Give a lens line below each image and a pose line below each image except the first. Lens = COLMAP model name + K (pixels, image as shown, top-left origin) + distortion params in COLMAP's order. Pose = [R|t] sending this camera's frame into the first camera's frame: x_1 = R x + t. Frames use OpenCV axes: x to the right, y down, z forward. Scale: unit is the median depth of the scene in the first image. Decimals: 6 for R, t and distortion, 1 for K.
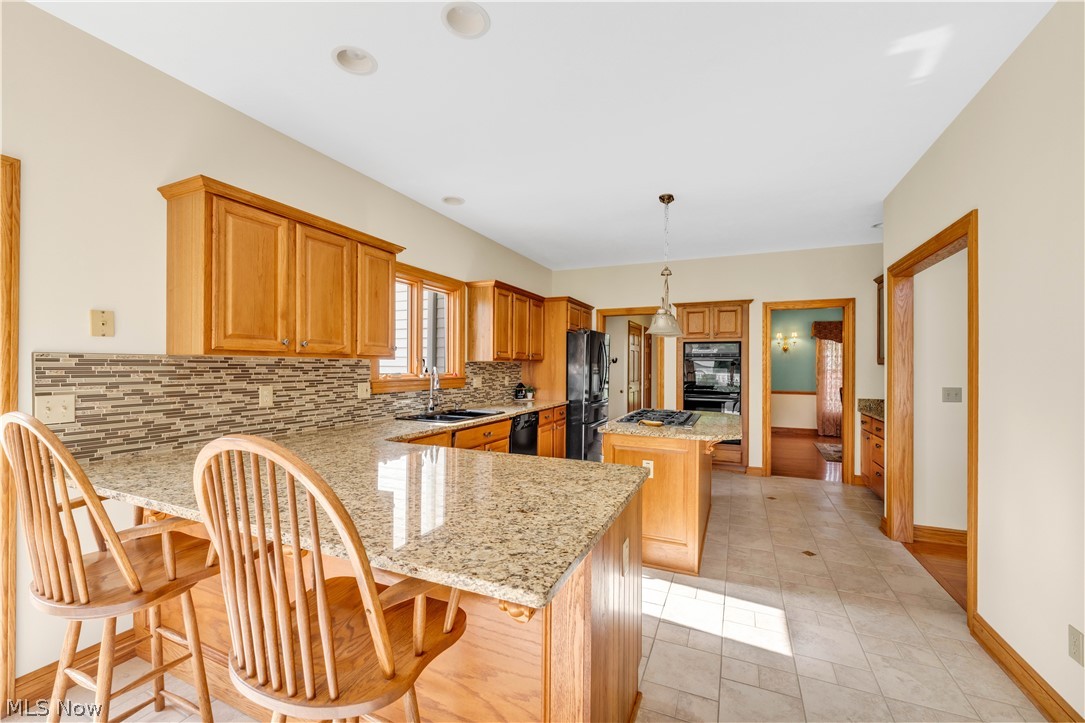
lens RADIAL K [[443.4, 0, 545.3], [0, 443.4, 362.8], [0, 0, 1]] dist [-0.001185, -0.000454]
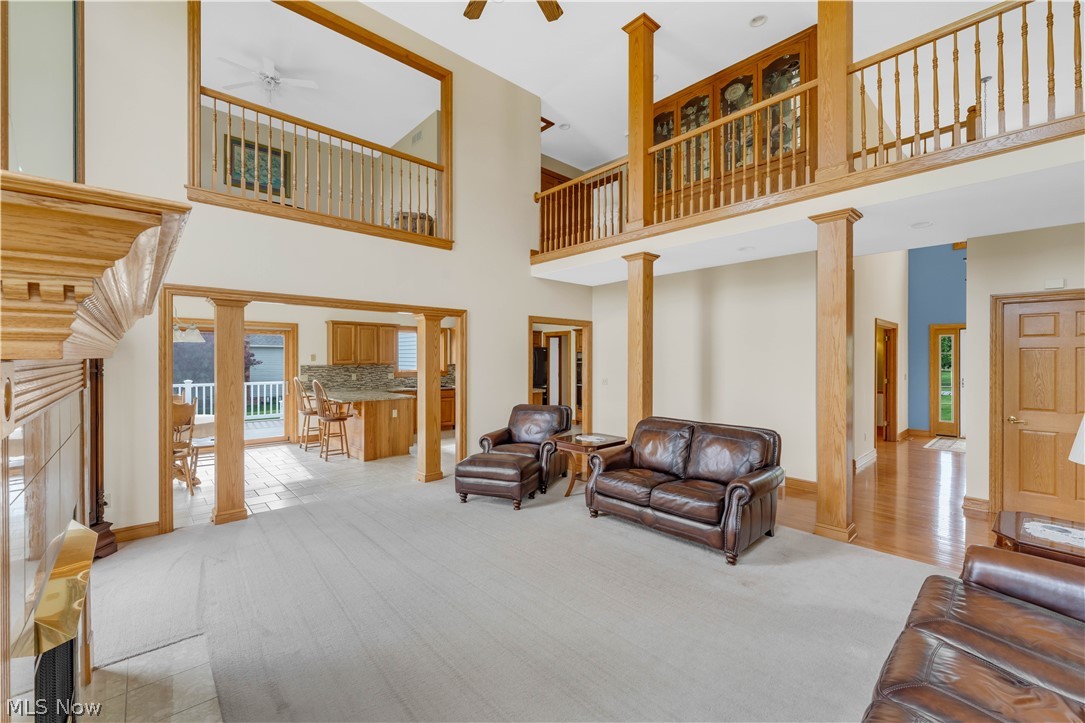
lens RADIAL K [[443.4, 0, 545.0], [0, 443.4, 361.1], [0, 0, 1]] dist [-0.001185, -0.000454]
pose [[0.912864, -0.007337, -0.408198, 1.363427], [0.010800, 0.999923, 0.006178, -0.031333], [0.408121, -0.010049, 0.912873, -0.969492]]
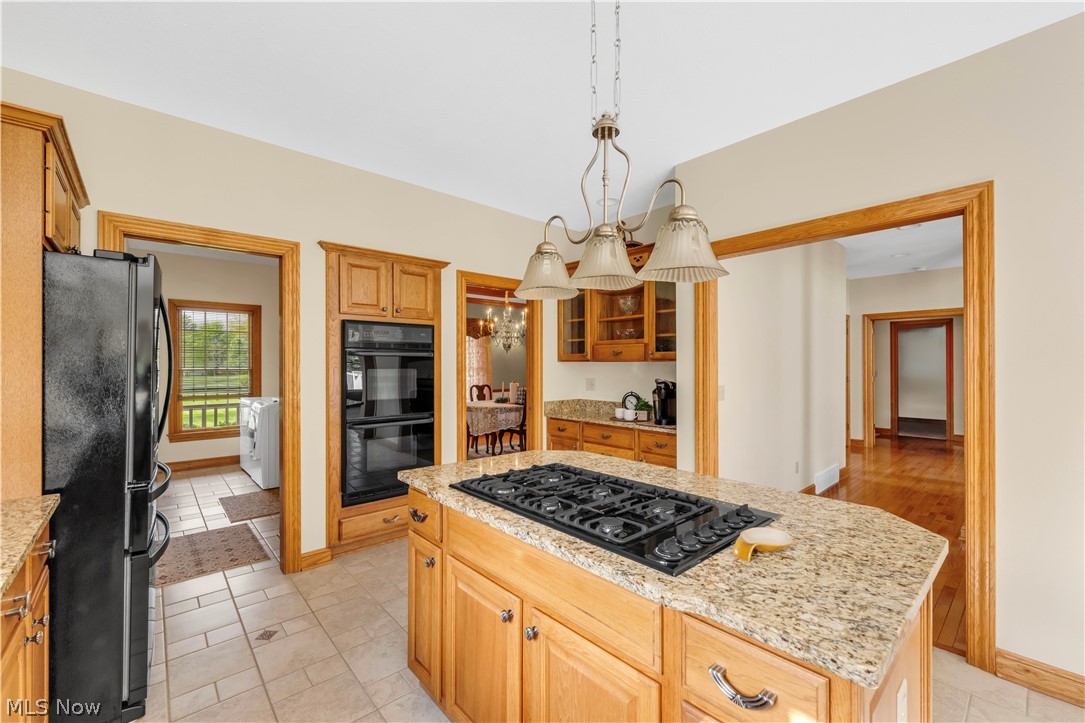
lens RADIAL K [[443.4, 0, 551.9], [0, 443.4, 364.7], [0, 0, 1]] dist [-0.001185, -0.000454]
pose [[0.411179, -0.012180, 0.911473, -0.095324], [0.001021, 0.999916, 0.012902, -0.000640], [-0.911554, -0.004375, 0.411157, 0.833178]]
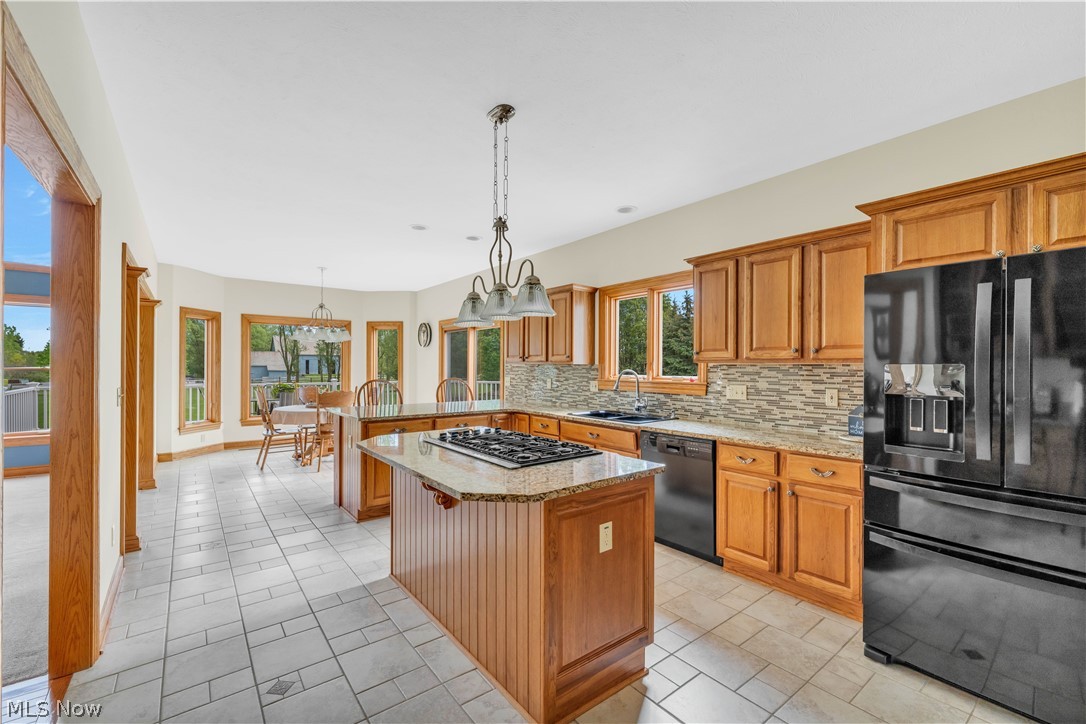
lens RADIAL K [[443.9, 0, 544.8], [0, 443.9, 362.7], [0, 0, 1]] dist [-0.001185, -0.000454]
pose [[-0.462802, -0.005628, -0.886444, 0.782146], [0.006958, 0.999926, -0.009981, 0.000465], [0.886434, -0.010787, -0.462729, 1.289917]]
